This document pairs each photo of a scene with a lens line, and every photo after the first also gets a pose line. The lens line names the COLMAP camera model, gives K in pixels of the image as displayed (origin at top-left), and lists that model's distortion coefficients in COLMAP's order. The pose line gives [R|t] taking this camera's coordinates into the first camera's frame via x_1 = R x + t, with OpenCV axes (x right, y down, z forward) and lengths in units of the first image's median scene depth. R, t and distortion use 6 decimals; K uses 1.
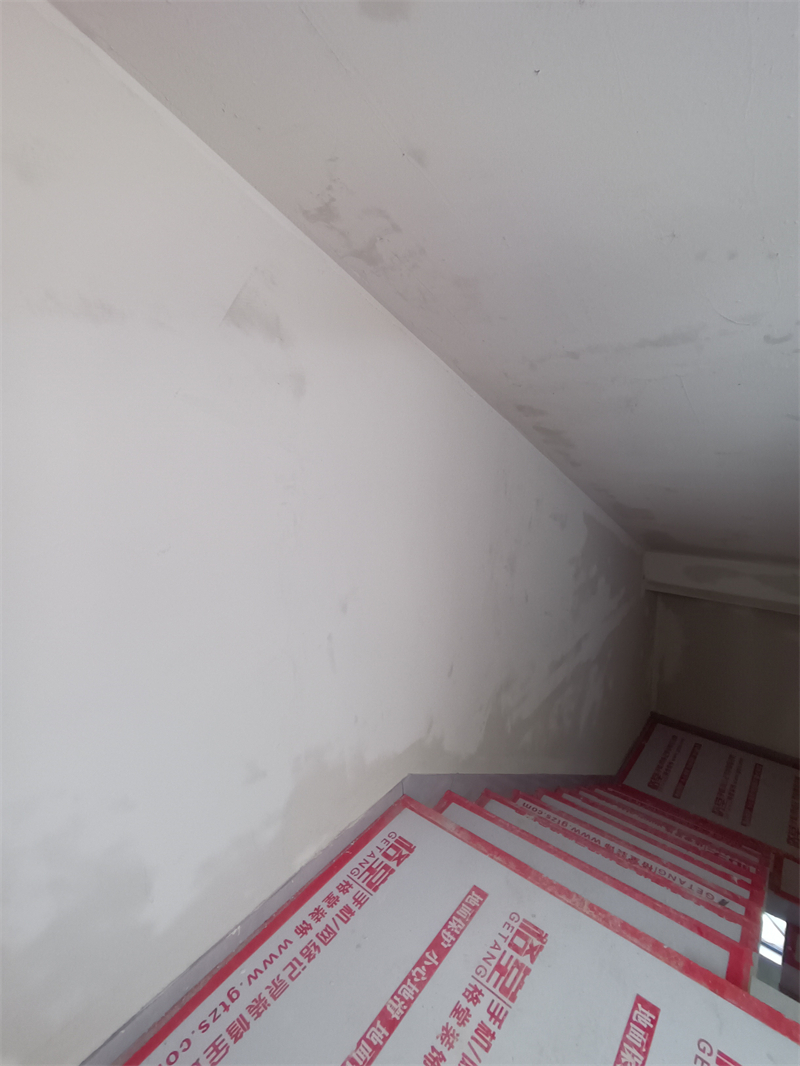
lens RADIAL K [[490.8, 0, 403.8], [0, 490.8, 536.2], [0, 0, 1]] dist [-0.005838, 0.002986]
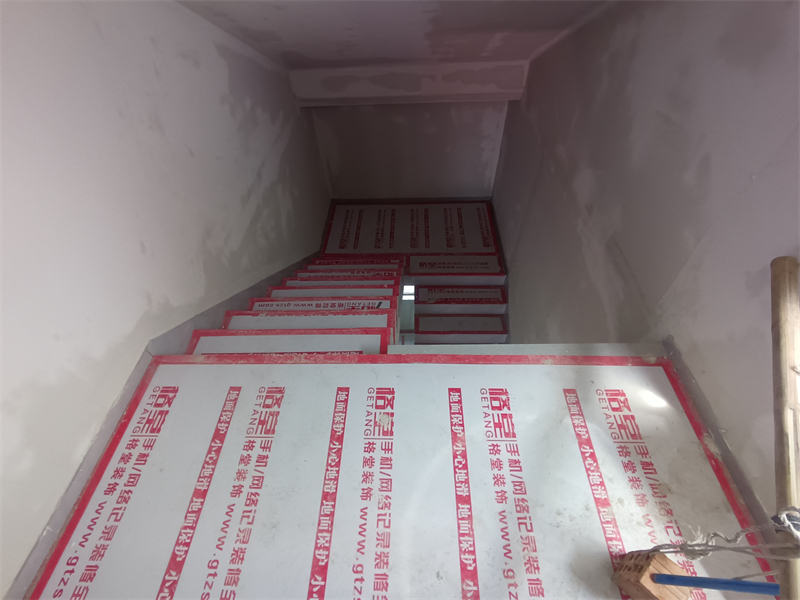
lens RADIAL K [[368.3, 0, 396.5], [0, 368.3, 304.0], [0, 0, 1]] dist [-0.005838, 0.002986]
pose [[0.776920, -0.462957, 0.426692, 0.150157], [0.145867, 0.791637, 0.593324, -0.030191], [-0.612469, -0.398725, 0.682569, 0.067529]]
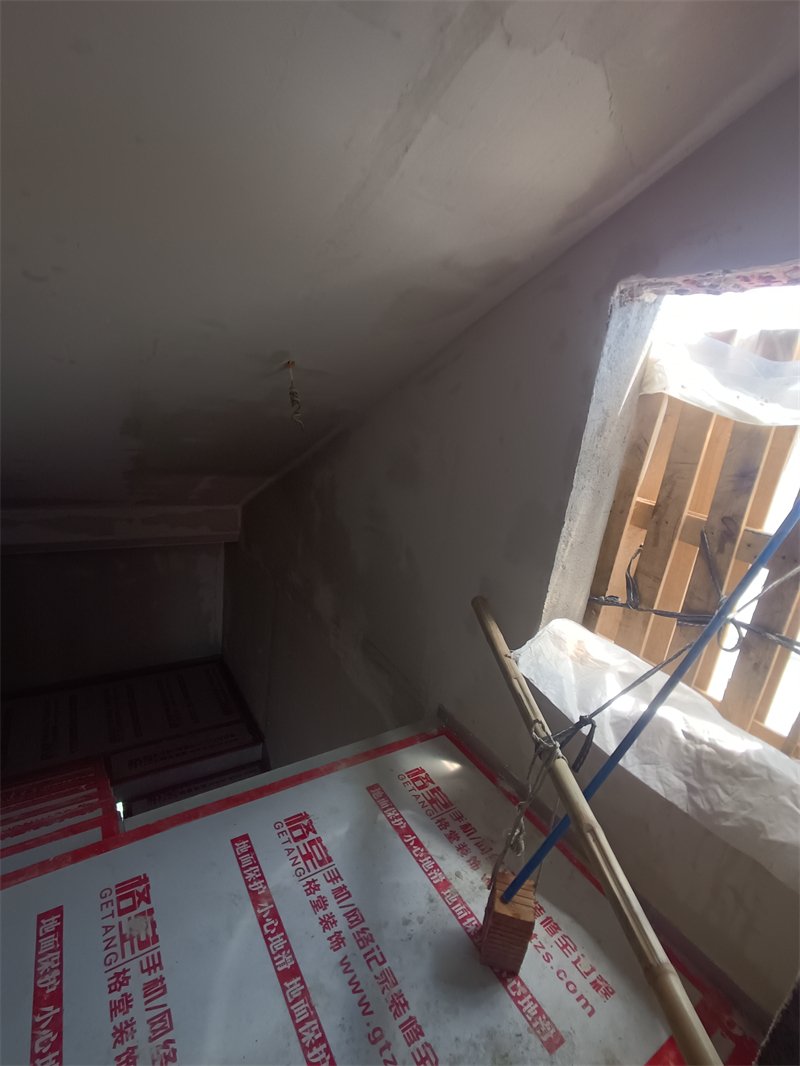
lens RADIAL K [[490.8, 0, 405.6], [0, 490.8, 536.2], [0, 0, 1]] dist [-0.005838, 0.002986]
pose [[0.261997, -0.175382, 0.948999, -0.103490], [0.091578, 0.983429, 0.156463, 0.047914], [-0.960714, 0.045914, 0.273716, -0.034873]]
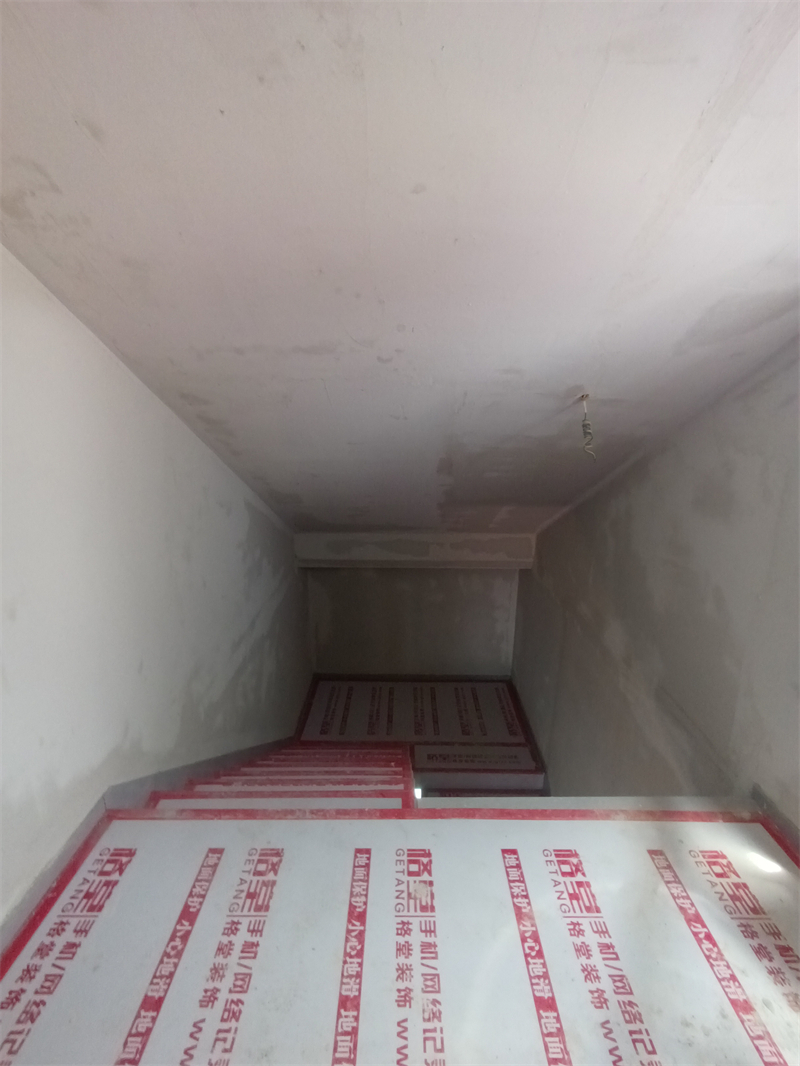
lens RADIAL K [[490.8, 0, 403.4], [0, 490.8, 535.9], [0, 0, 1]] dist [-0.005838, 0.002986]
pose [[0.756564, -0.104555, 0.645507, -0.127381], [0.104750, 0.993765, 0.038192, 0.044634], [-0.645476, 0.038722, 0.762798, -0.080720]]
